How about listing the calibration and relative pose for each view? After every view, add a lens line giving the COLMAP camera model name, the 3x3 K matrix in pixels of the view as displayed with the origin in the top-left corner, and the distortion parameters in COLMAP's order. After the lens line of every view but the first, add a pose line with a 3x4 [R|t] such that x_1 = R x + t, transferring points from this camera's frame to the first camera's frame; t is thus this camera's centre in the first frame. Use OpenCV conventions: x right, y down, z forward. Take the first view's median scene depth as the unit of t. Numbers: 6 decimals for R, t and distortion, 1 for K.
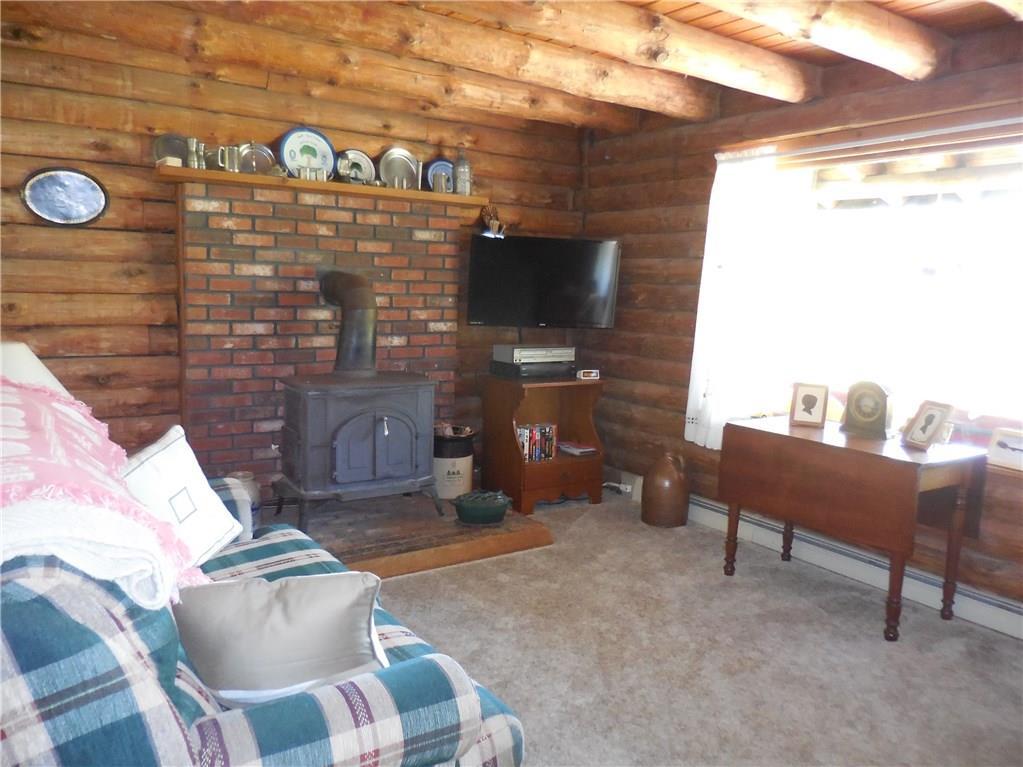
lens RADIAL K [[783.4, 0, 511.7], [0, 783.4, 382.9], [0, 0, 1]] dist [0.006554, -0.001795]
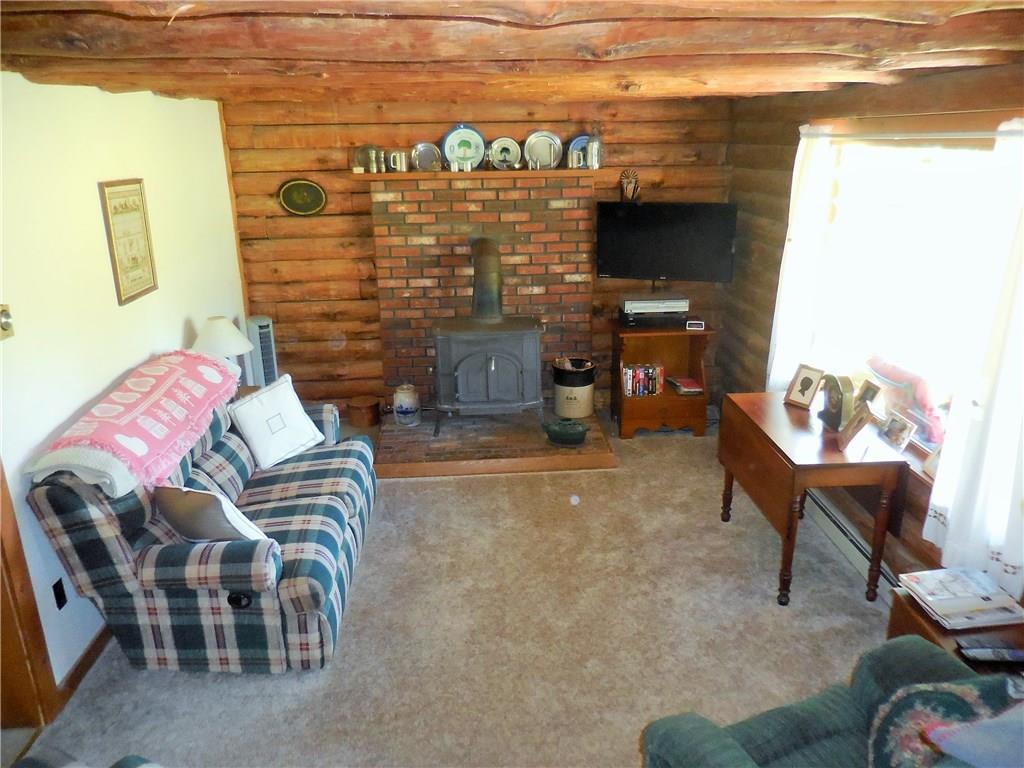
lens RADIAL K [[784.1, 0, 553.6], [0, 784.1, 374.4], [0, 0, 1]] dist [0.006554, -0.001795]
pose [[0.866075, 0.110107, -0.487637, 0.568304], [-0.022193, 0.982950, 0.182530, -0.169072], [0.499420, -0.147263, 0.853752, -0.094383]]
